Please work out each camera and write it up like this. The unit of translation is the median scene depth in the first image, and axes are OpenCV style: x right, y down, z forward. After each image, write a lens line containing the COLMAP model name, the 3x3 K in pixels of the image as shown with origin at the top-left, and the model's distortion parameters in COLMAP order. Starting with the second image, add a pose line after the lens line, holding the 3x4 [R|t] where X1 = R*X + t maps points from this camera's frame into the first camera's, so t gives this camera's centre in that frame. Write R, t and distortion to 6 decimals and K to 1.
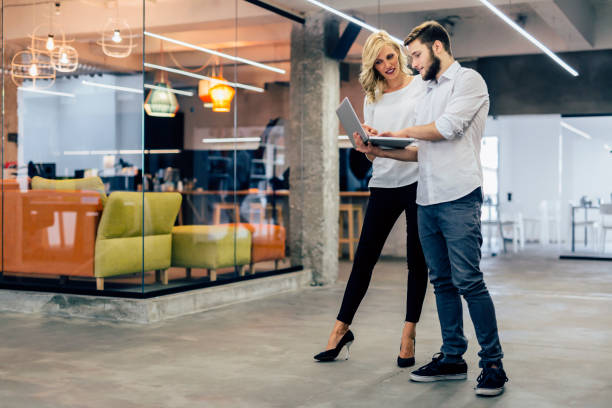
lens RADIAL K [[855.2, 0, 306.5], [0, 855.2, 195.8], [0, 0, 1]] dist [-0.000363, 0.034958]
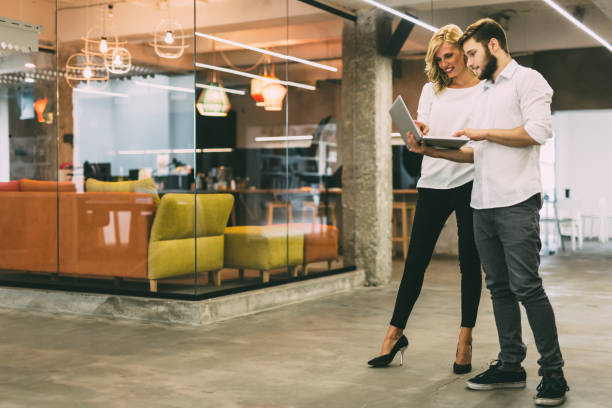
lens RADIAL K [[855.2, 0, 306.5], [0, 855.2, 195.8], [0, 0, 1]] dist [-0.000363, 0.034958]
pose [[0.998059, -0.005769, -0.062009, 0.000349], [0.006092, 0.999969, 0.005020, -0.004652], [0.061978, -0.005388, 0.998063, 0.008511]]
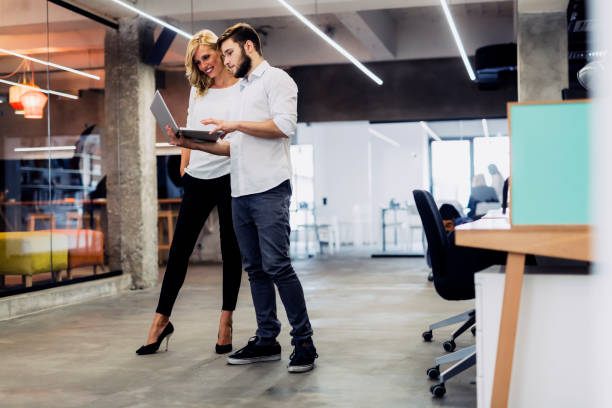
lens RADIAL K [[855.2, 0, 306.5], [0, 855.2, 195.8], [0, 0, 1]] dist [-0.000363, 0.034958]
pose [[0.978209, -0.021948, 0.206459, 0.001946], [0.025085, 0.999606, -0.012589, 0.012552], [-0.206102, 0.017494, 0.978374, -0.025076]]
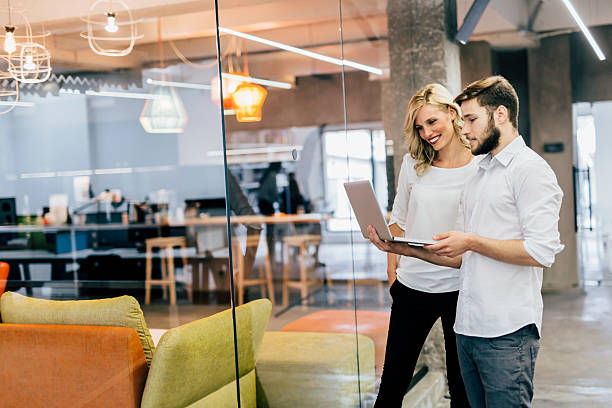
lens RADIAL K [[855.2, 0, 306.5], [0, 855.2, 195.8], [0, 0, 1]] dist [-0.000363, 0.034958]
pose [[0.996374, -0.060975, 0.059340, -0.126029], [0.059164, 0.997741, 0.031806, -0.072320], [-0.061146, -0.028180, 0.997731, 0.363653]]
